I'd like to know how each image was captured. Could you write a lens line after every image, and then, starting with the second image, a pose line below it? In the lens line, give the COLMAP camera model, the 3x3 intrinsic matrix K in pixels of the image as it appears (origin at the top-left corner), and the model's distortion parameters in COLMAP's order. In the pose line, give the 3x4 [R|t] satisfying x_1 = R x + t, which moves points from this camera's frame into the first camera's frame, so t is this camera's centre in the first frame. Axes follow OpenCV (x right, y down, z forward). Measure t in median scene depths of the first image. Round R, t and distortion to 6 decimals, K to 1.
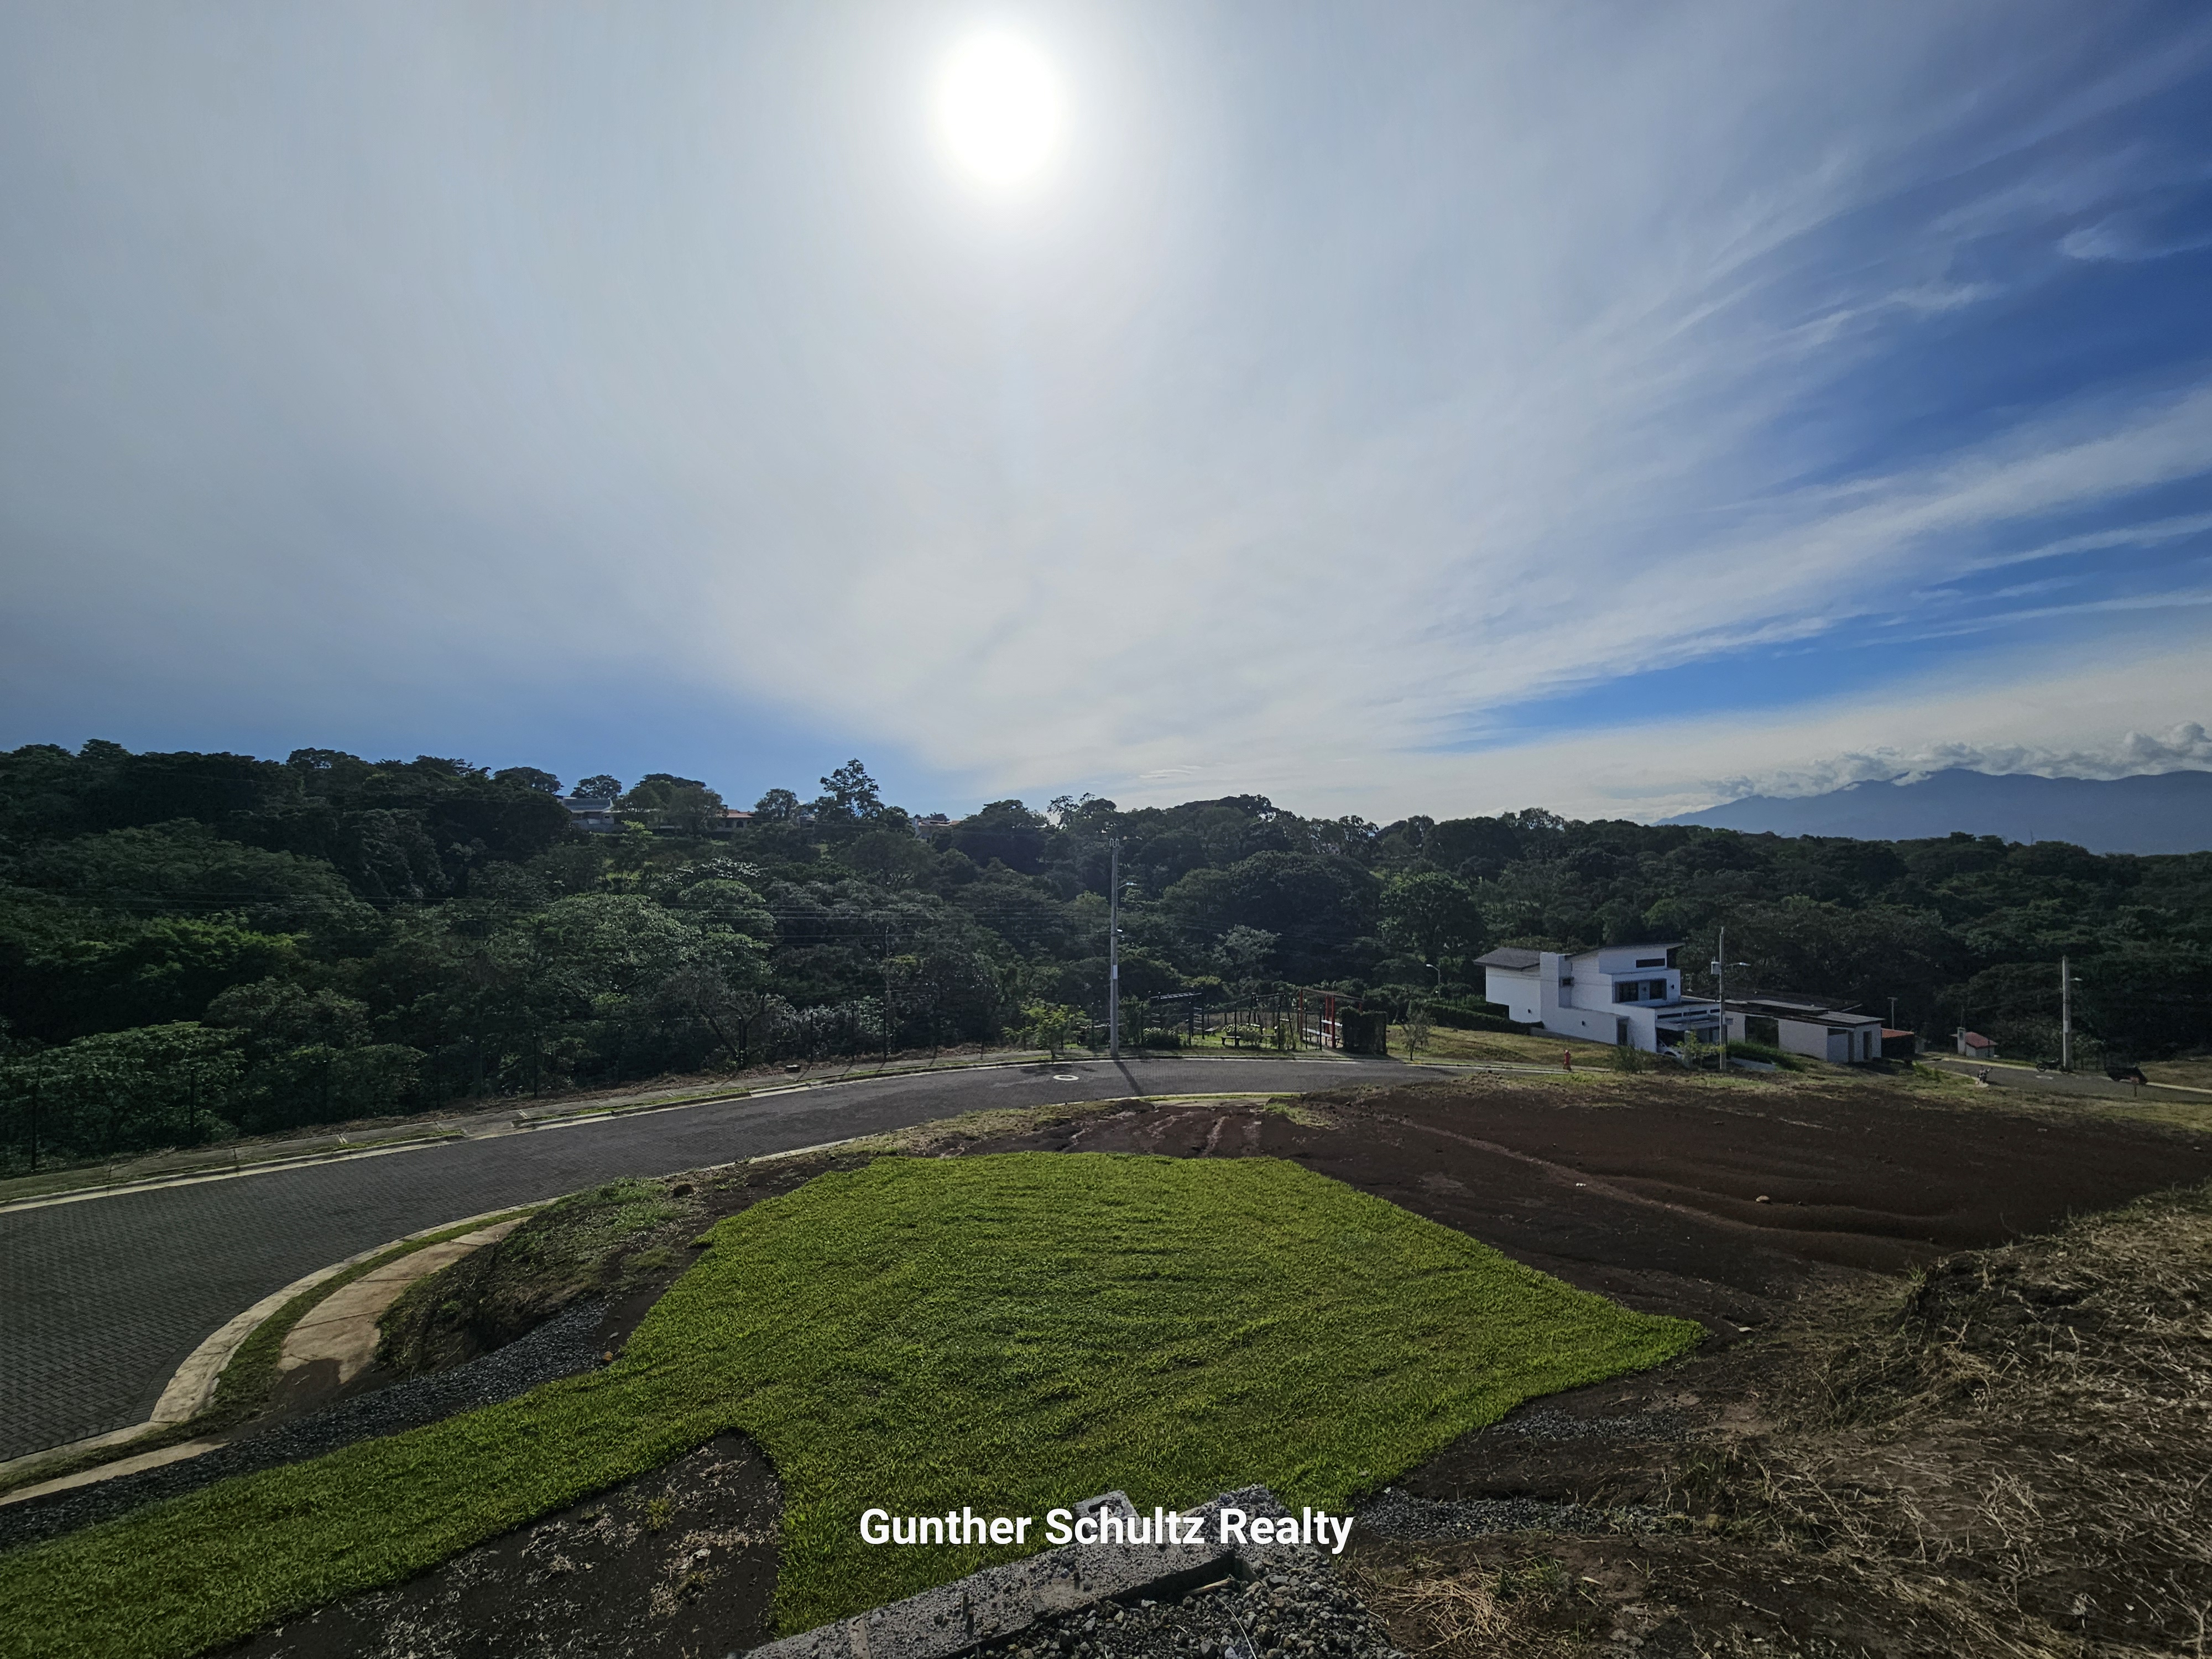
lens RADIAL K [[886.5, 0, 1099.3], [0, 886.5, 841.6], [0, 0, 1]] dist [-0.000571, 0.000865]
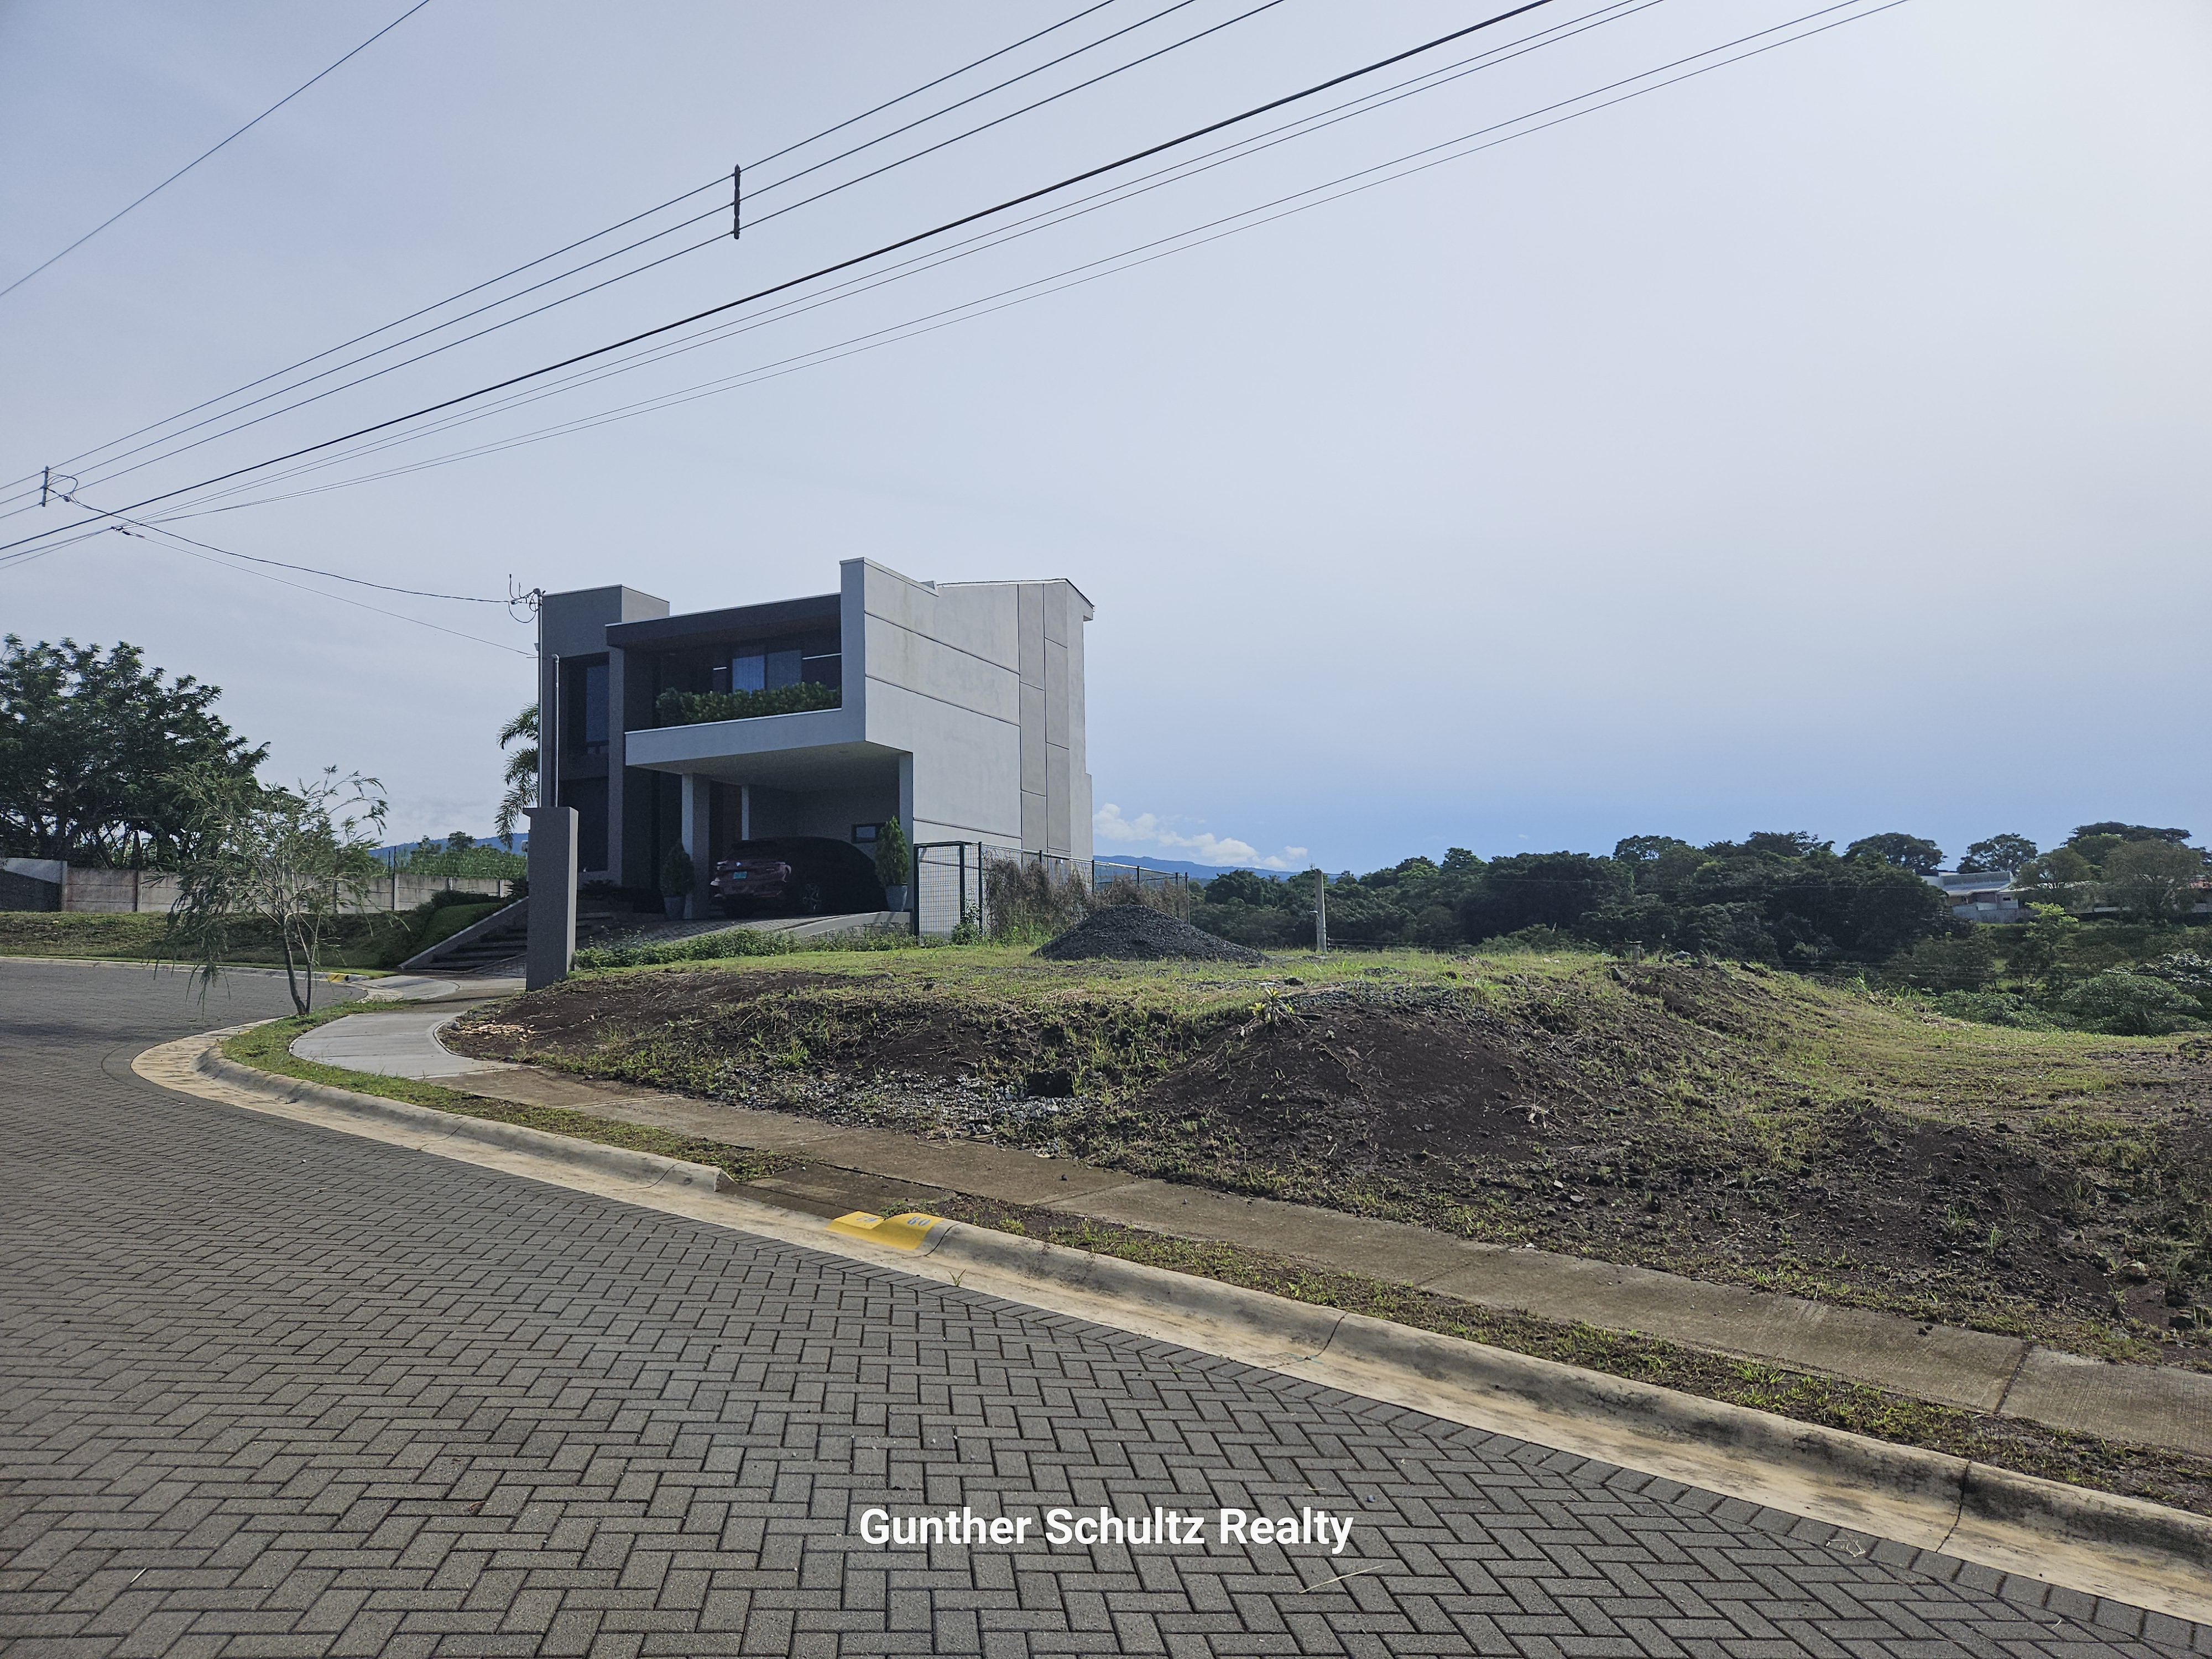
lens RADIAL K [[1427.8, 0, 1128.7], [0, 1427.8, 829.7], [0, 0, 1]] dist [0.063239, -0.039519]
pose [[0.482533, -0.099391, -0.870220, 0.084216], [0.030673, 0.994849, -0.096617, 0.006096], [0.875340, 0.019929, 0.483096, -0.106583]]
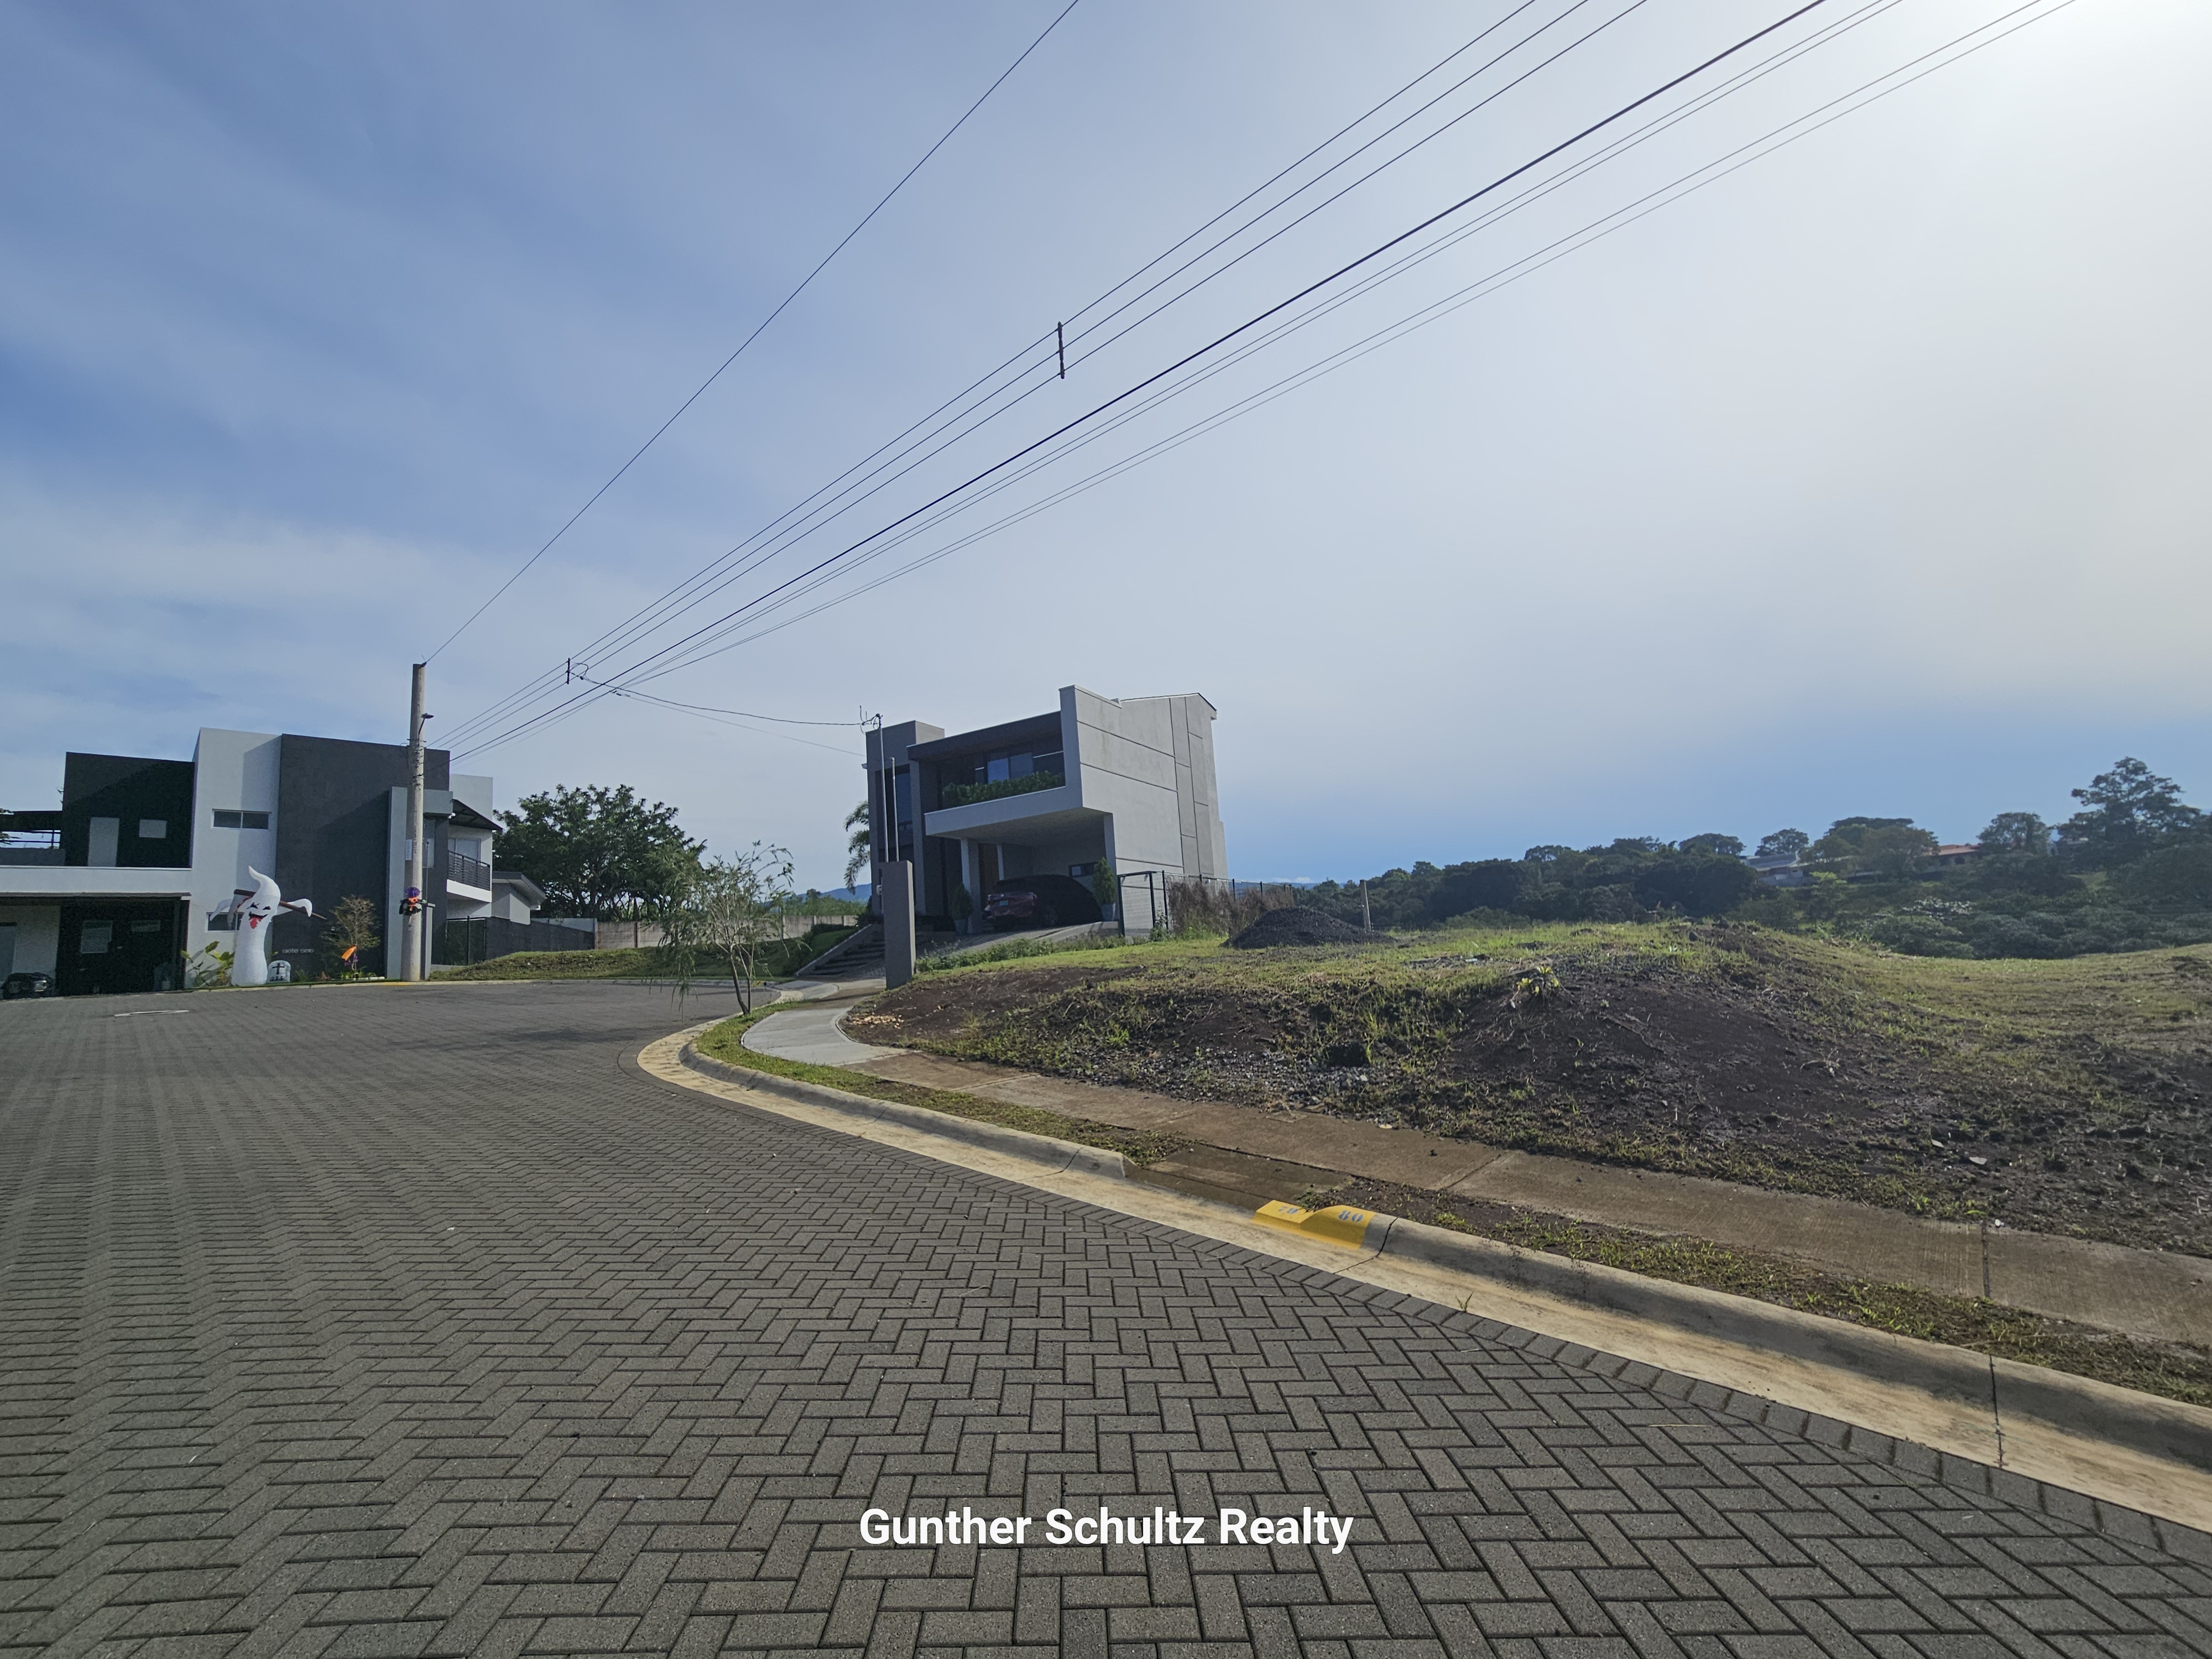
lens RADIAL K [[886.5, 0, 1126.0], [0, 886.5, 842.1], [0, 0, 1]] dist [-0.000571, 0.000865]
pose [[0.393481, -0.150839, -0.906874, 0.070092], [0.084090, 0.988218, -0.127883, 0.005188], [0.915479, -0.025940, 0.401529, -0.107753]]
